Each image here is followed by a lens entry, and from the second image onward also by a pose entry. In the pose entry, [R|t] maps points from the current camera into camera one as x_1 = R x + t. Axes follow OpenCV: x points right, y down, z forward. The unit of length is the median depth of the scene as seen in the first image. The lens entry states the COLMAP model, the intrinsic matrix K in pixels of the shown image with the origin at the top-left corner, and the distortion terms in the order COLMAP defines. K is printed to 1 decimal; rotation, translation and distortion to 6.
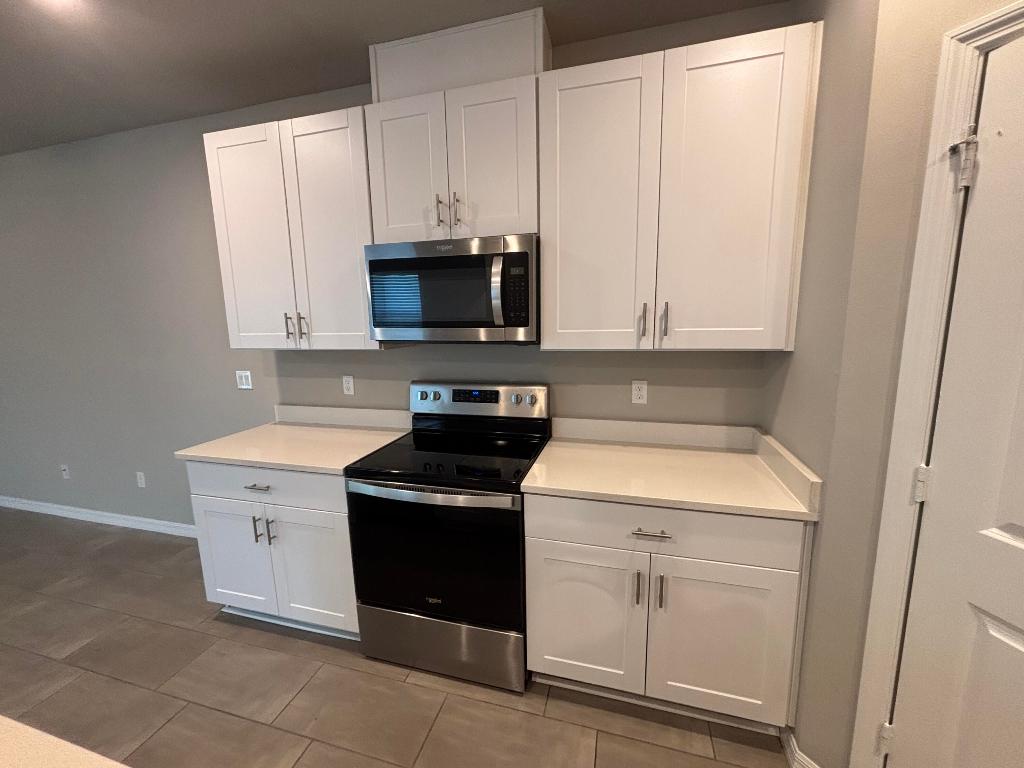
lens RADIAL K [[414.6, 0, 512.8], [0, 414.6, 384.2], [0, 0, 1]] dist [0.000672, -0.000182]
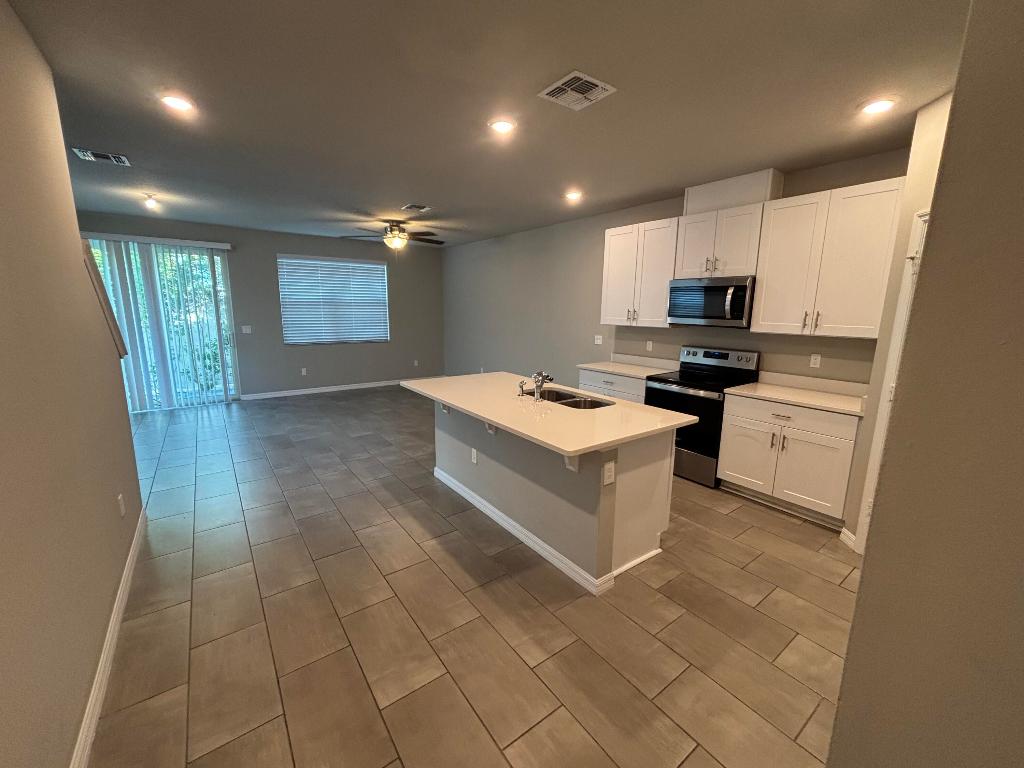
lens RADIAL K [[414.6, 0, 512.8], [0, 414.6, 384.2], [0, 0, 1]] dist [0.000672, -0.000182]
pose [[0.791042, 0.141414, -0.595193, 0.366672], [-0.124004, 0.989784, 0.070359, 0.159895], [0.599062, 0.018149, 0.800497, -1.228596]]
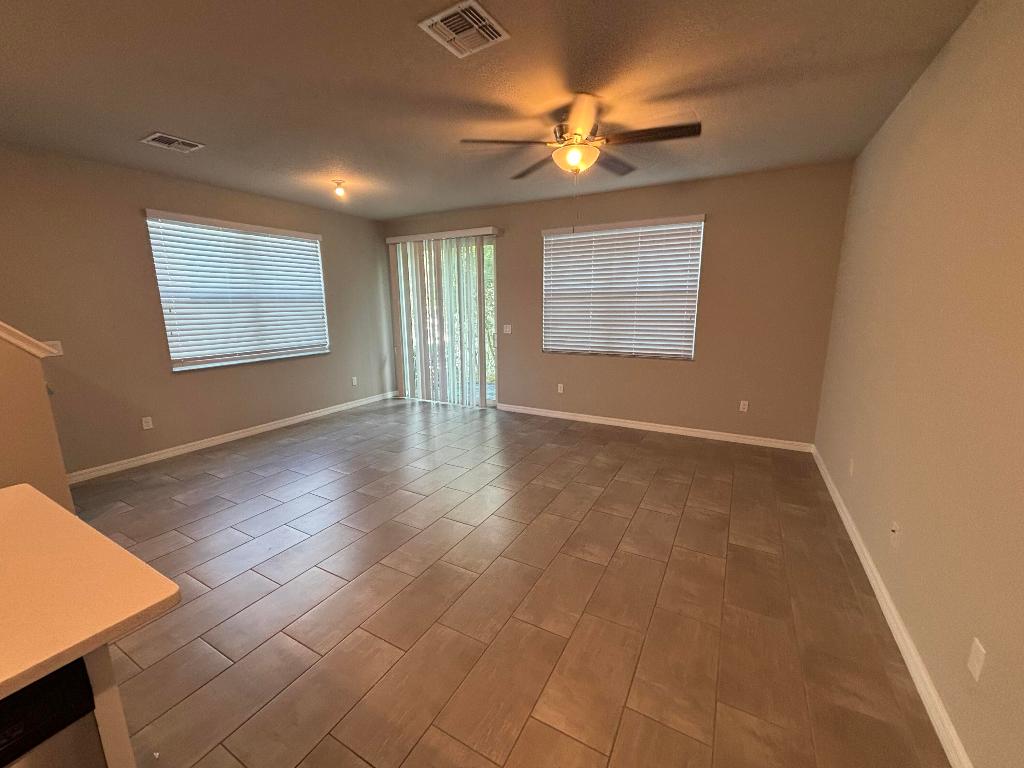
lens RADIAL K [[414.6, 0, 512.8], [0, 414.6, 384.2], [0, 0, 1]] dist [0.000672, -0.000182]
pose [[-0.229007, 0.211294, -0.950216, -0.700233], [-0.141795, 0.958505, 0.247311, -0.128304], [0.963042, 0.191372, -0.189544, 0.903282]]
